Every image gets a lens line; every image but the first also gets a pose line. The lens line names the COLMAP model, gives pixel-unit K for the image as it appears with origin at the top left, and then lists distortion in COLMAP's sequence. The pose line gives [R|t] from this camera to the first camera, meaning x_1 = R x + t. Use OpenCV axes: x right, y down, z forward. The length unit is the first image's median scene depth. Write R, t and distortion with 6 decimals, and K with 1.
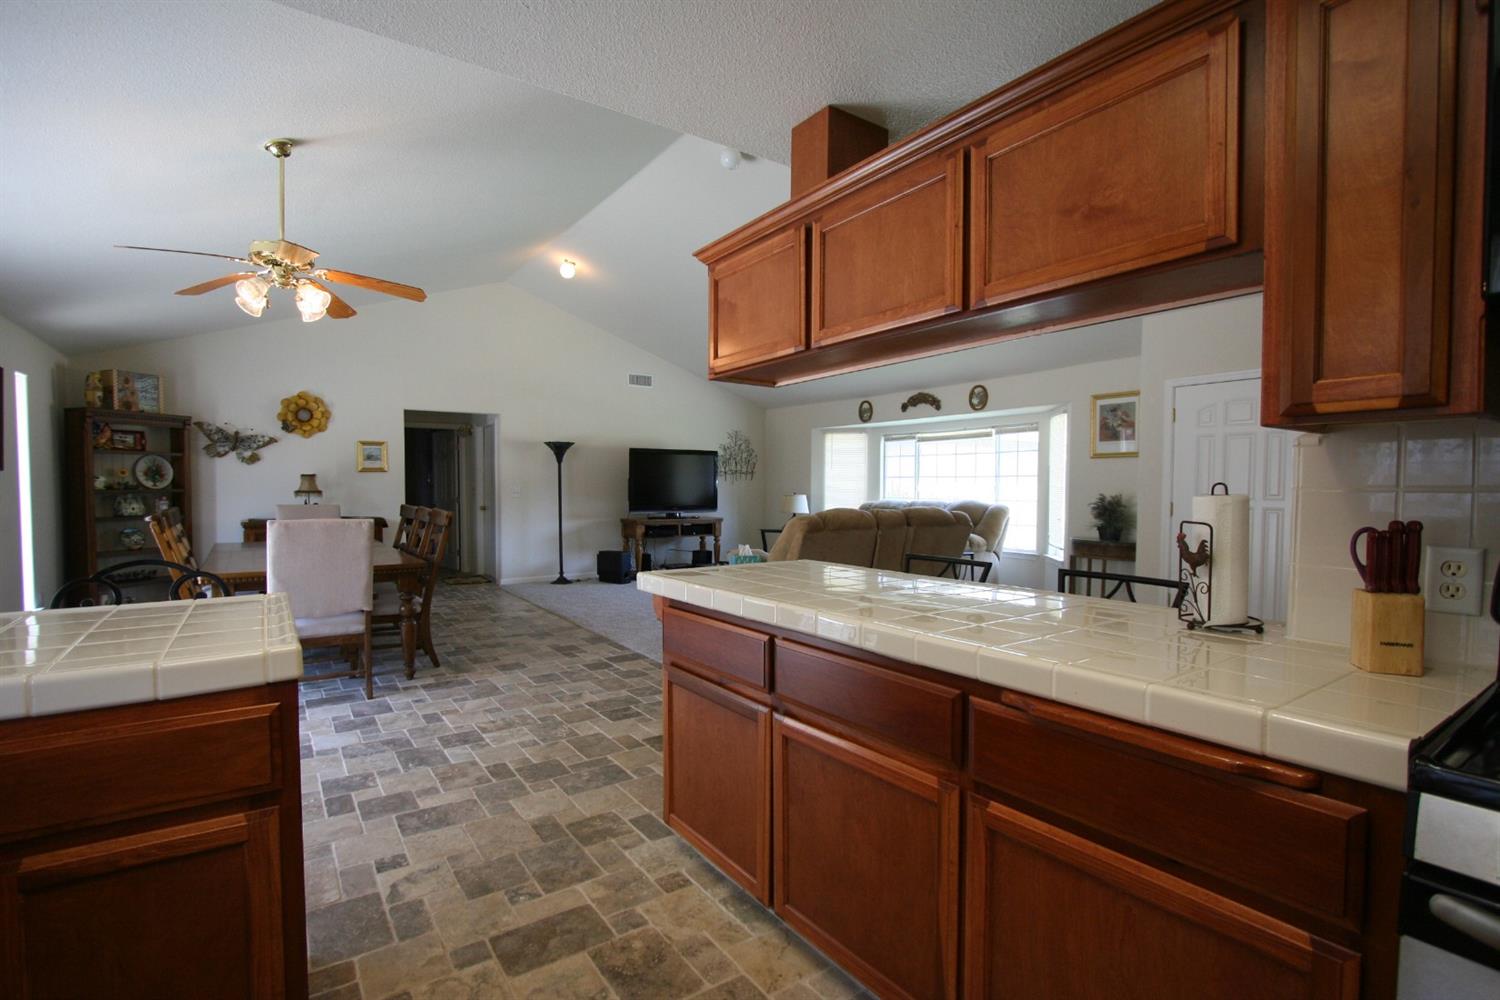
lens RADIAL K [[697.1, 0, 736.3], [0, 697.1, 515.5], [0, 0, 1]] dist [-0.021931, 0.004392]
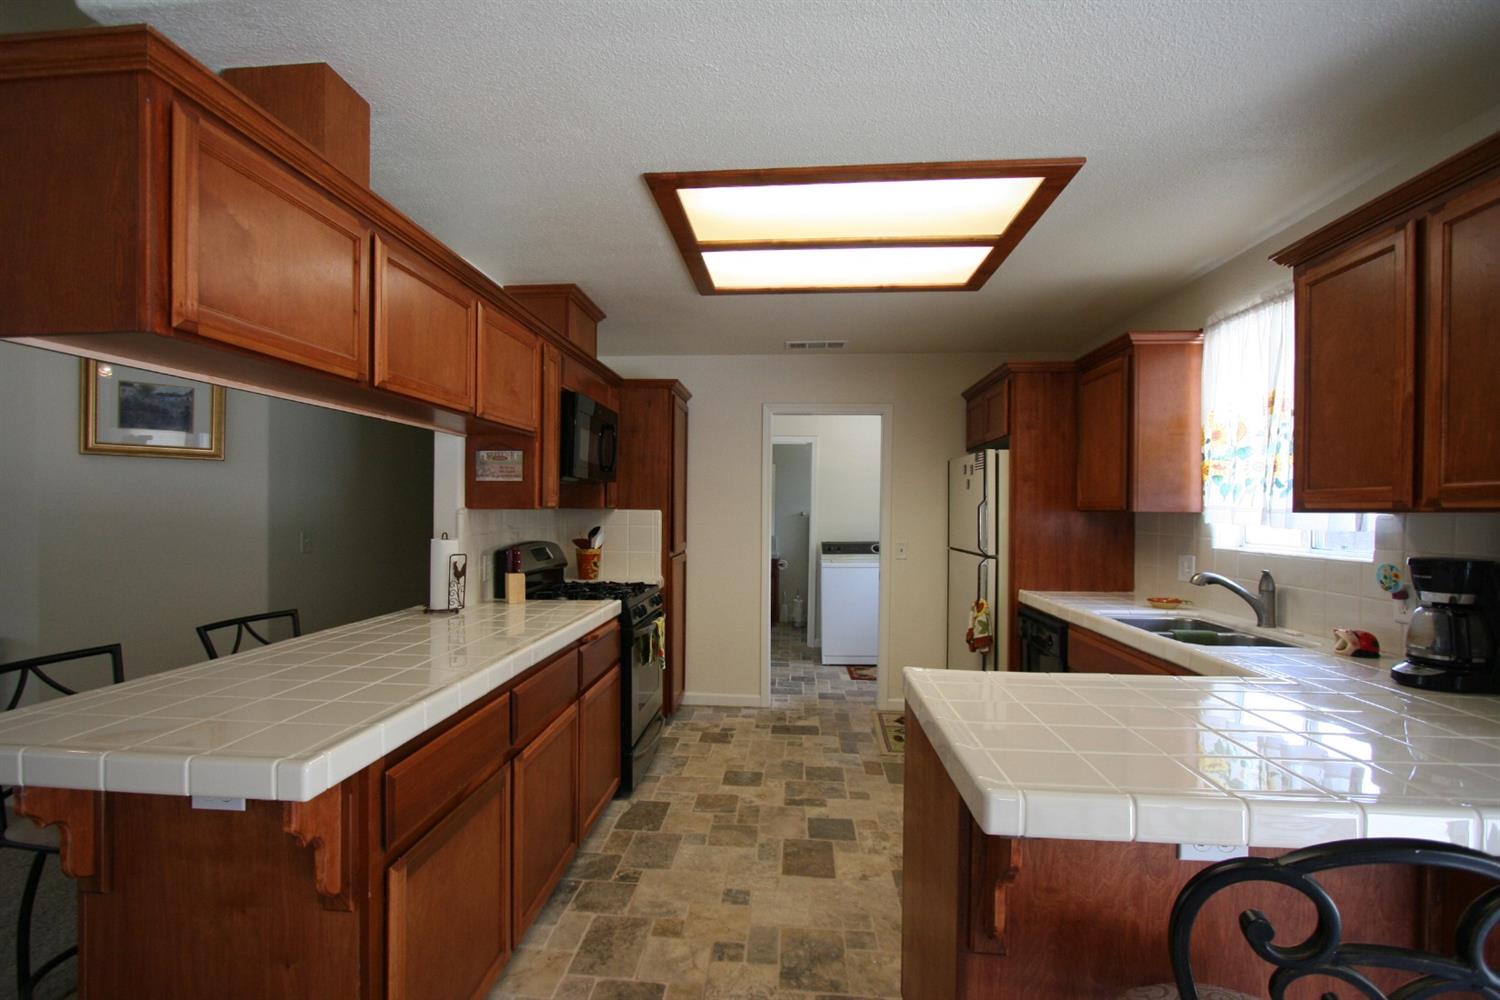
lens RADIAL K [[697.1, 0, 735.8], [0, 697.1, 516.8], [0, 0, 1]] dist [-0.021931, 0.004392]
pose [[-0.773747, -0.014872, 0.633320, -0.276369], [0.016094, 0.998940, 0.043121, -0.040760], [-0.633290, 0.043558, -0.772688, 0.504001]]
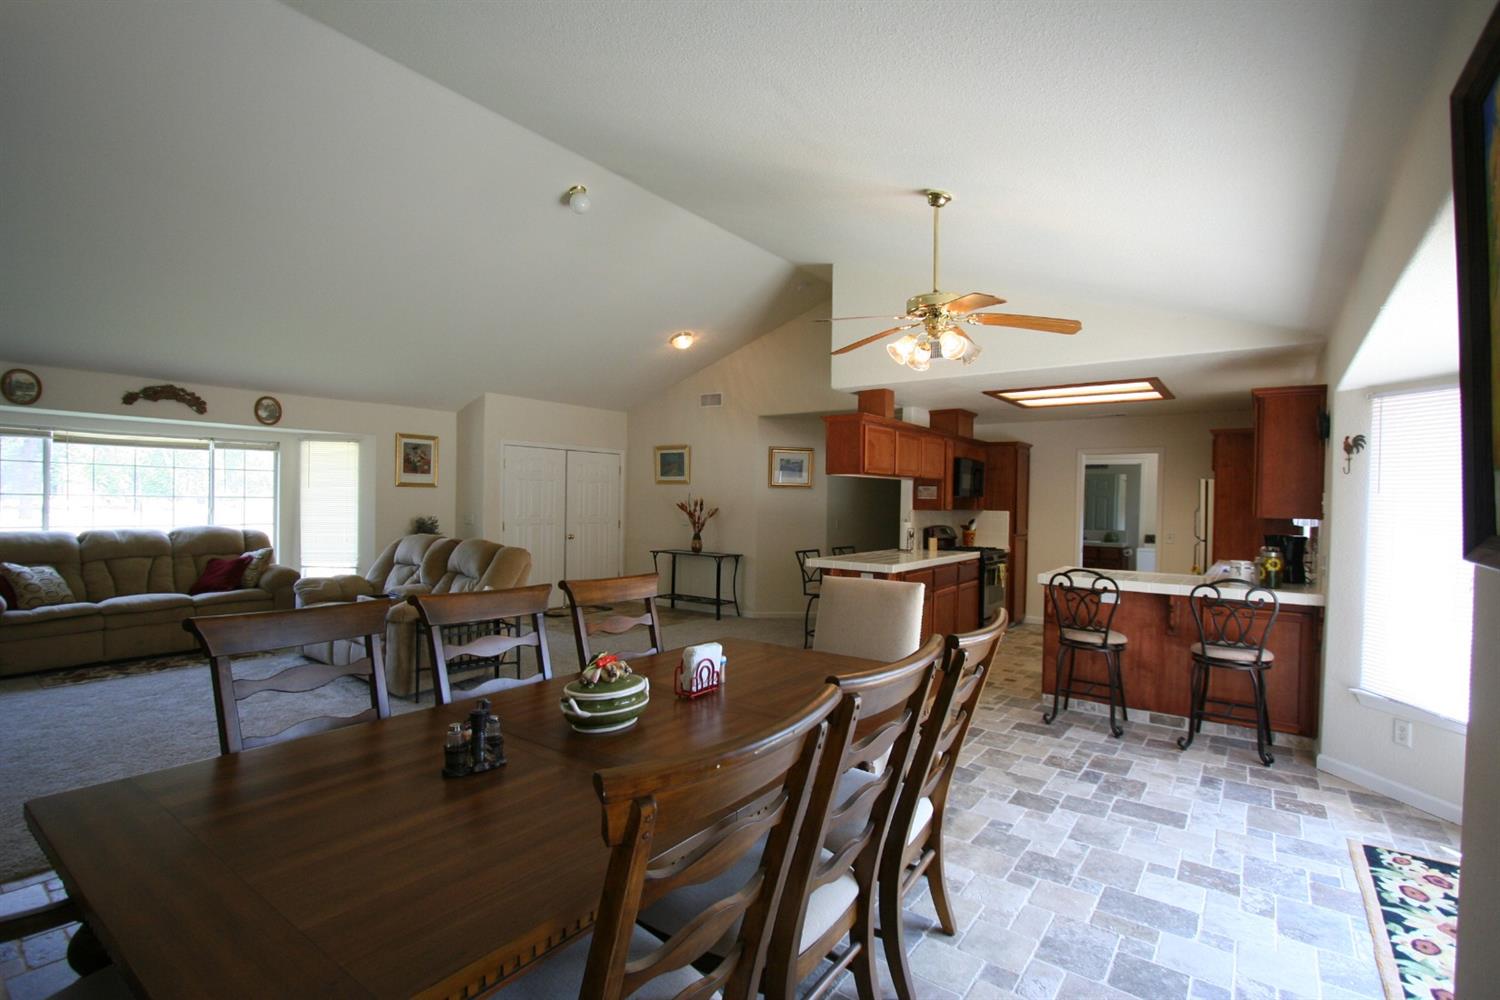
lens RADIAL K [[697.1, 0, 734.2], [0, 697.1, 508.4], [0, 0, 1]] dist [-0.021931, 0.004392]
pose [[-0.309772, -0.017487, 0.950650, -0.881723], [0.022720, 0.999409, 0.025787, -0.070039], [-0.950539, 0.029586, -0.309192, 0.922597]]
